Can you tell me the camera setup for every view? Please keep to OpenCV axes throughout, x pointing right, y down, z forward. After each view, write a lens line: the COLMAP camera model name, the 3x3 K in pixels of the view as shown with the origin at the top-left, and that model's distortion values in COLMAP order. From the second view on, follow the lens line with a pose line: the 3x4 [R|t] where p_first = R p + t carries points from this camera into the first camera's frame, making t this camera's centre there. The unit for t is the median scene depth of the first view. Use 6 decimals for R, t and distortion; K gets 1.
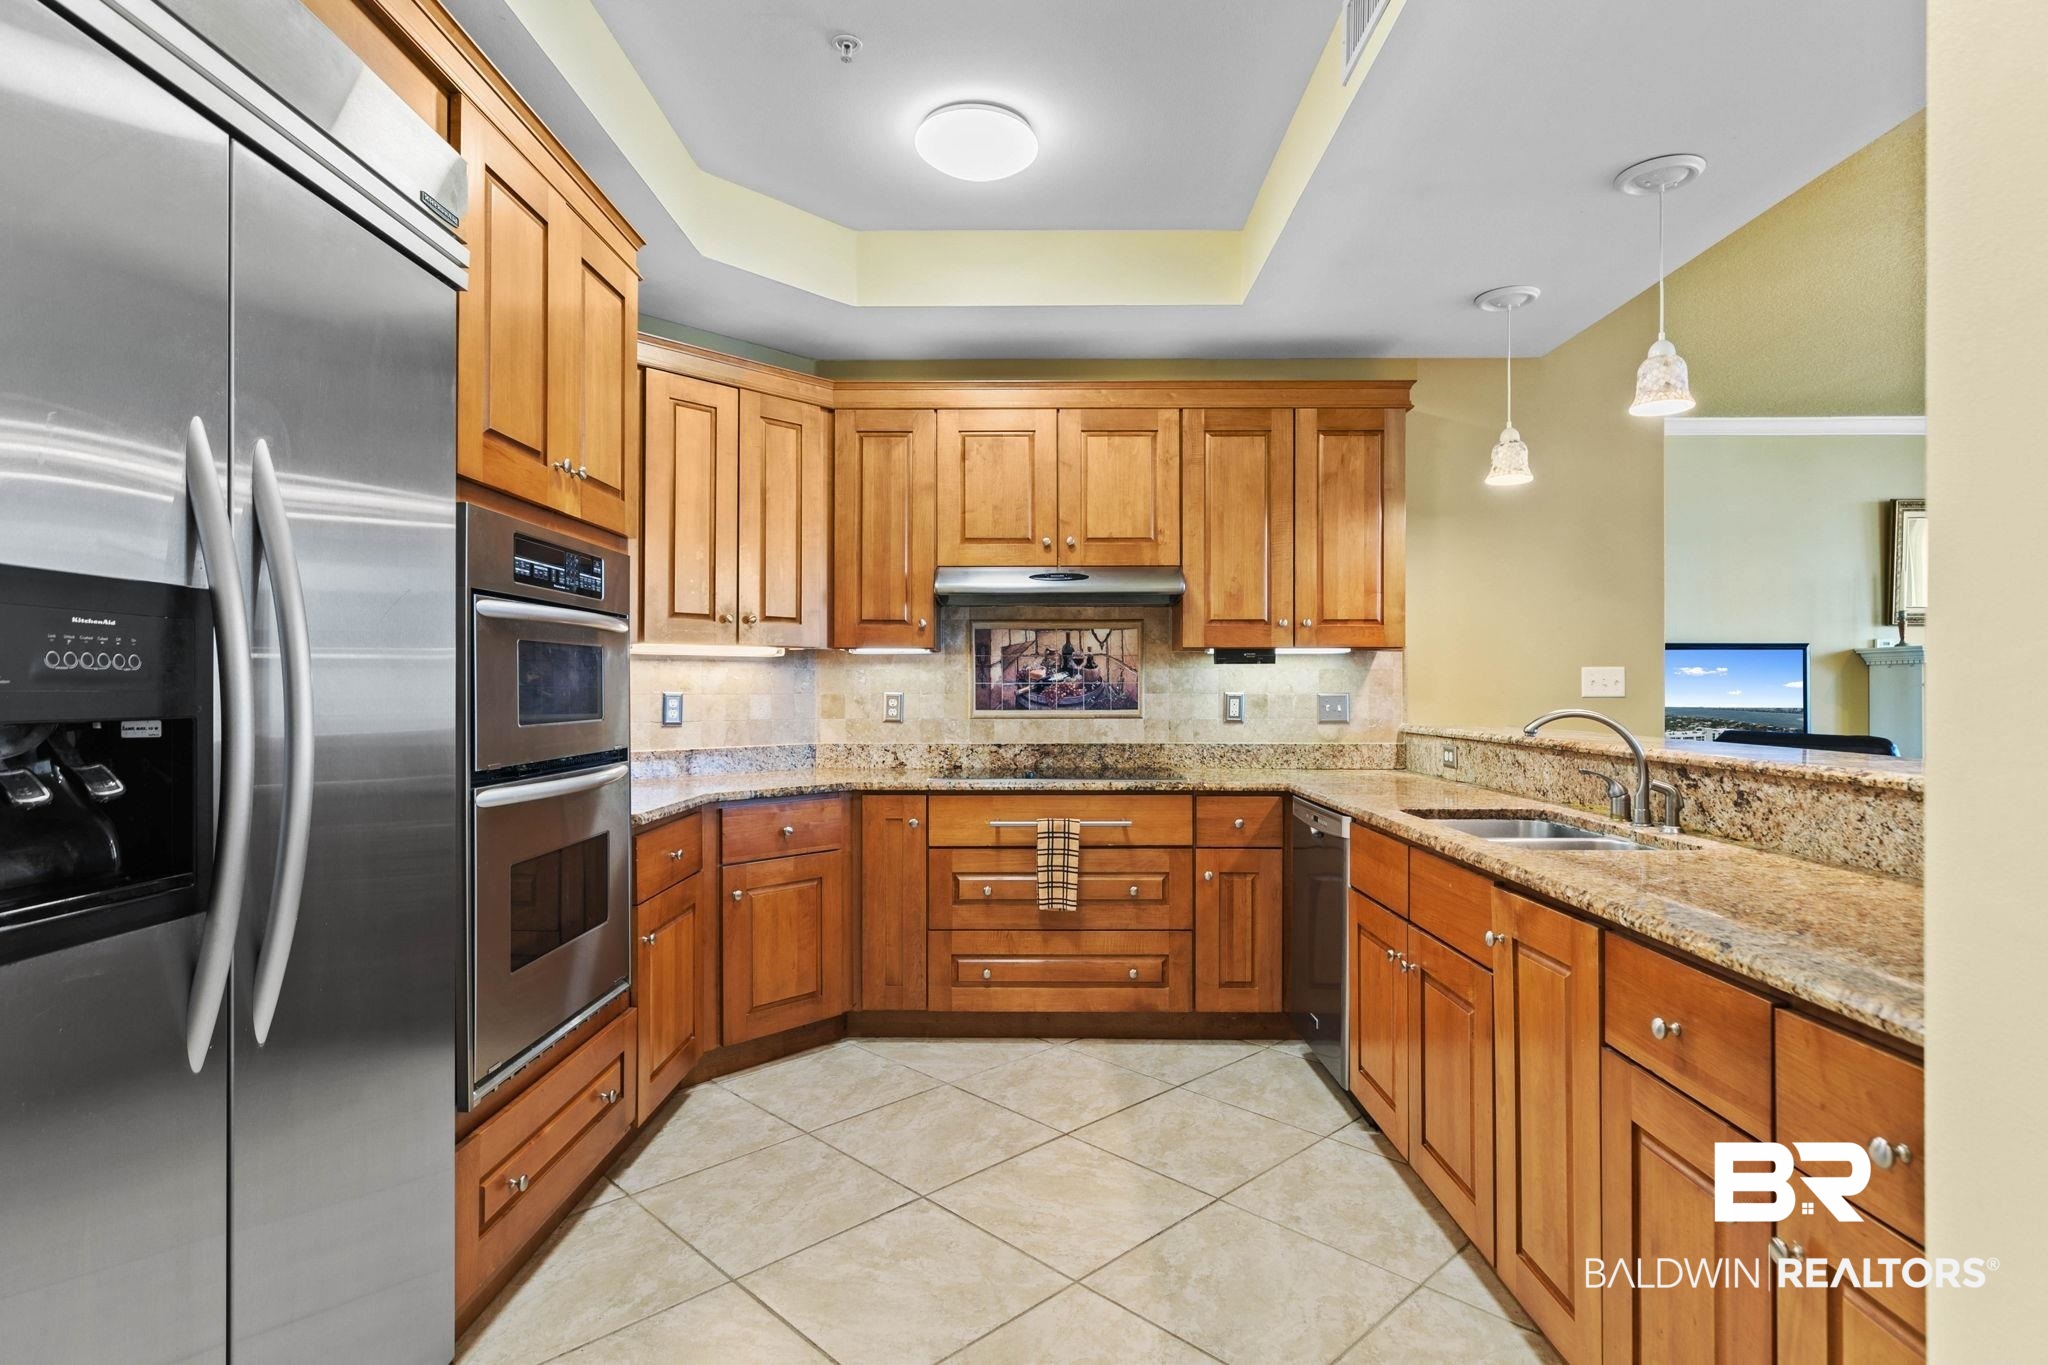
lens RADIAL K [[1042.6, 0, 1024.1], [0, 1042.6, 687.2], [0, 0, 1]] dist [0.001735, -0.000904]
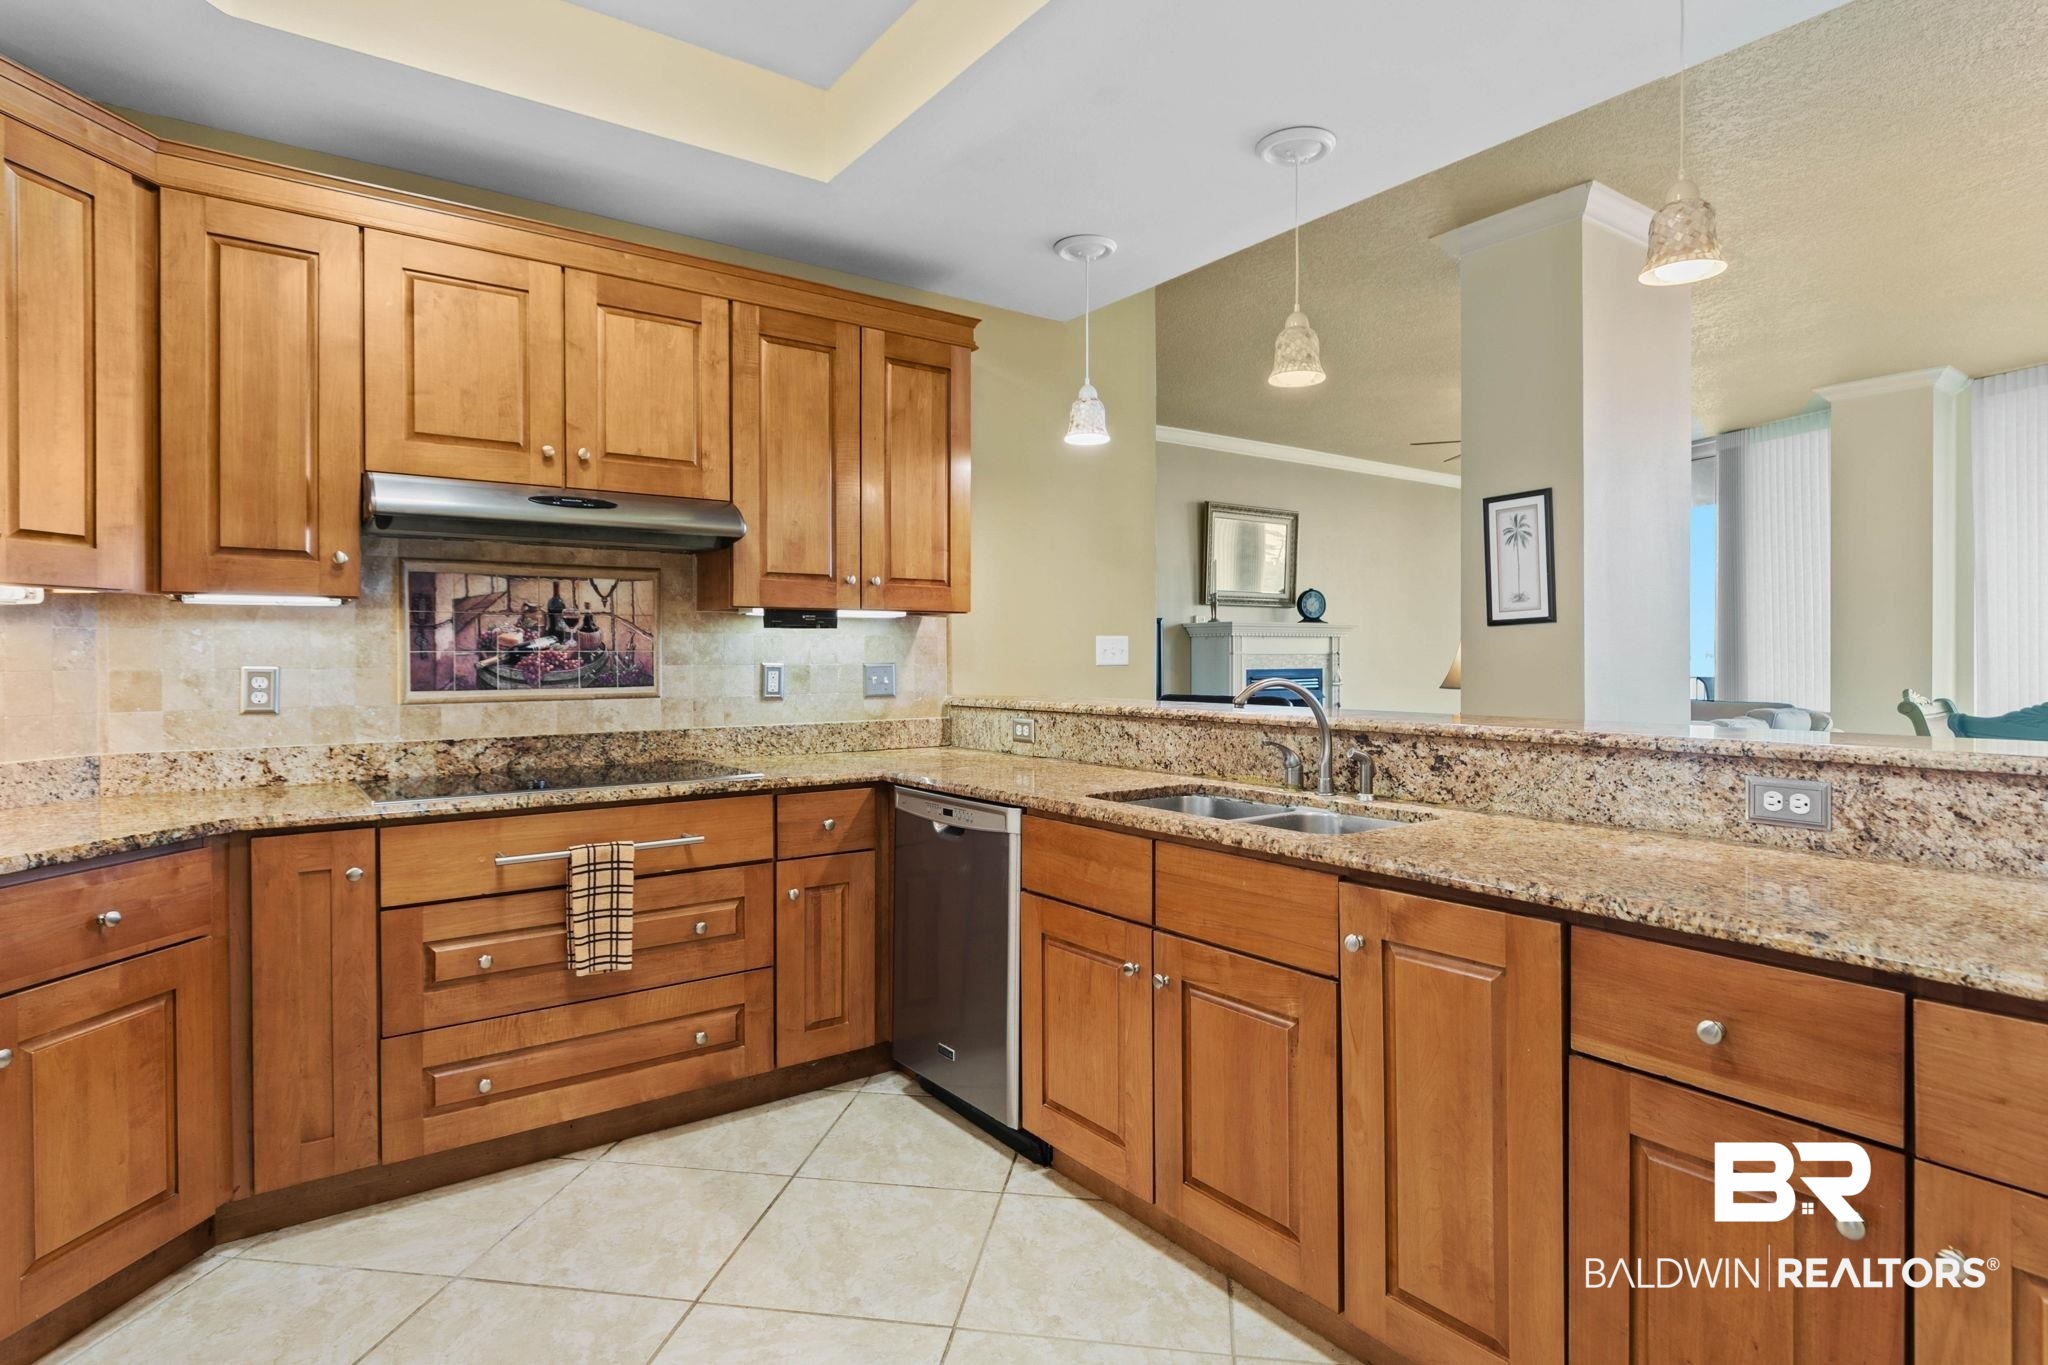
lens RADIAL K [[1067.3, 0, 1025.8], [0, 1067.3, 665.4], [0, 0, 1]] dist [0.002969, -0.002508]
pose [[0.802143, -0.007684, 0.597083, -0.164019], [0.002793, 0.999955, 0.009117, -0.000251], [-0.597126, -0.005645, 0.802128, 0.242554]]
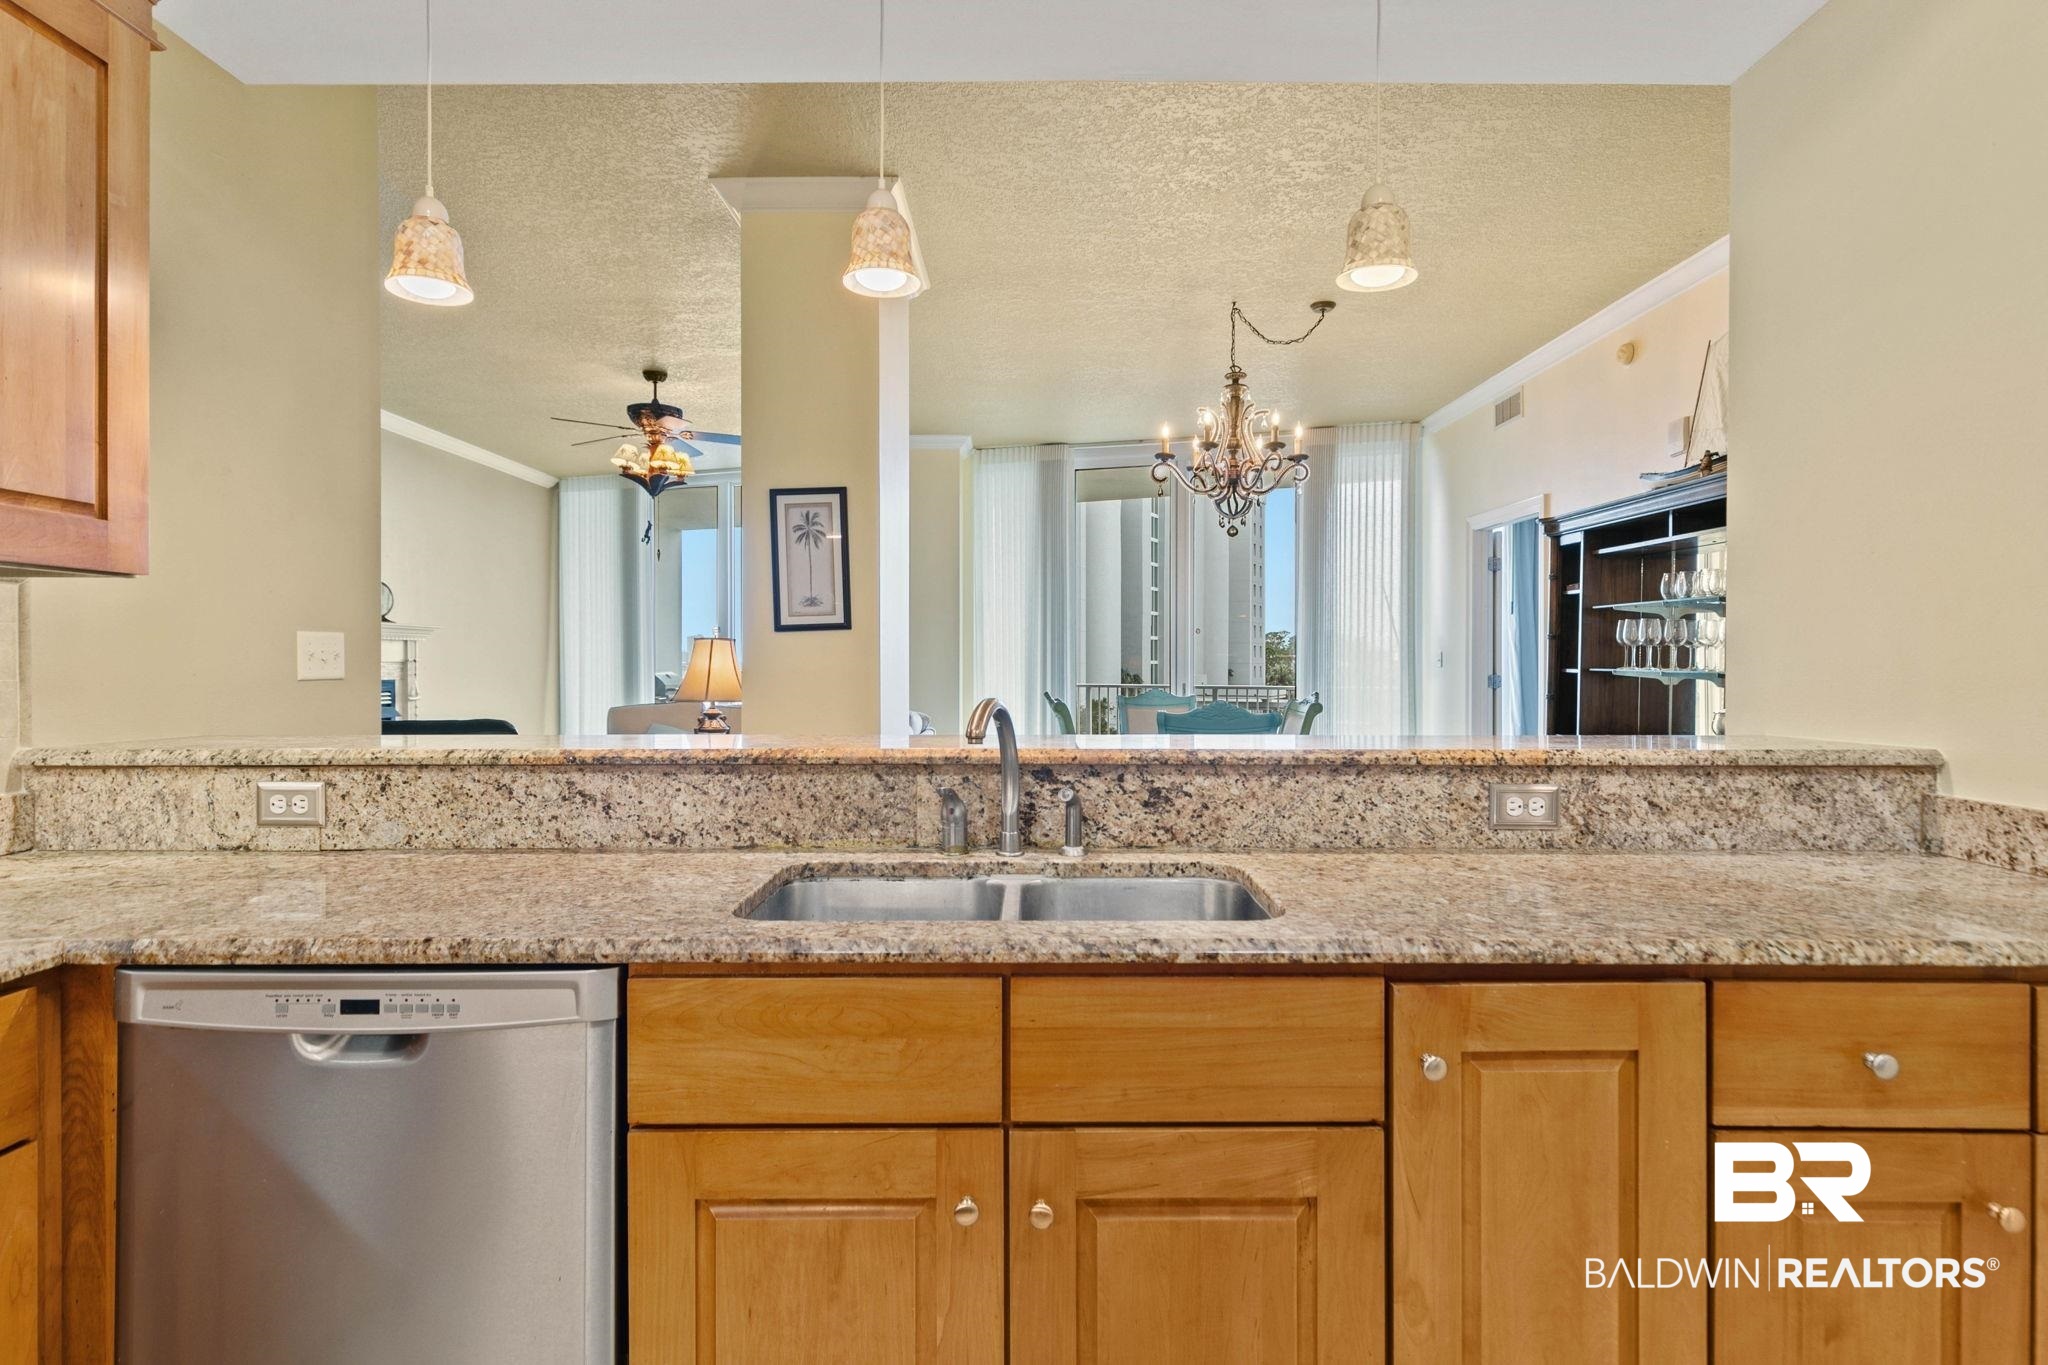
lens RADIAL K [[1058.7, 0, 1021.6], [0, 1058.7, 672.2], [0, 0, 1]] dist [0.010555, -0.000905]
pose [[-0.000875, -0.010207, 0.999948, -0.101944], [-0.000223, 0.999948, 0.010207, -0.001785], [-1.000000, -0.000214, -0.000877, 0.674586]]
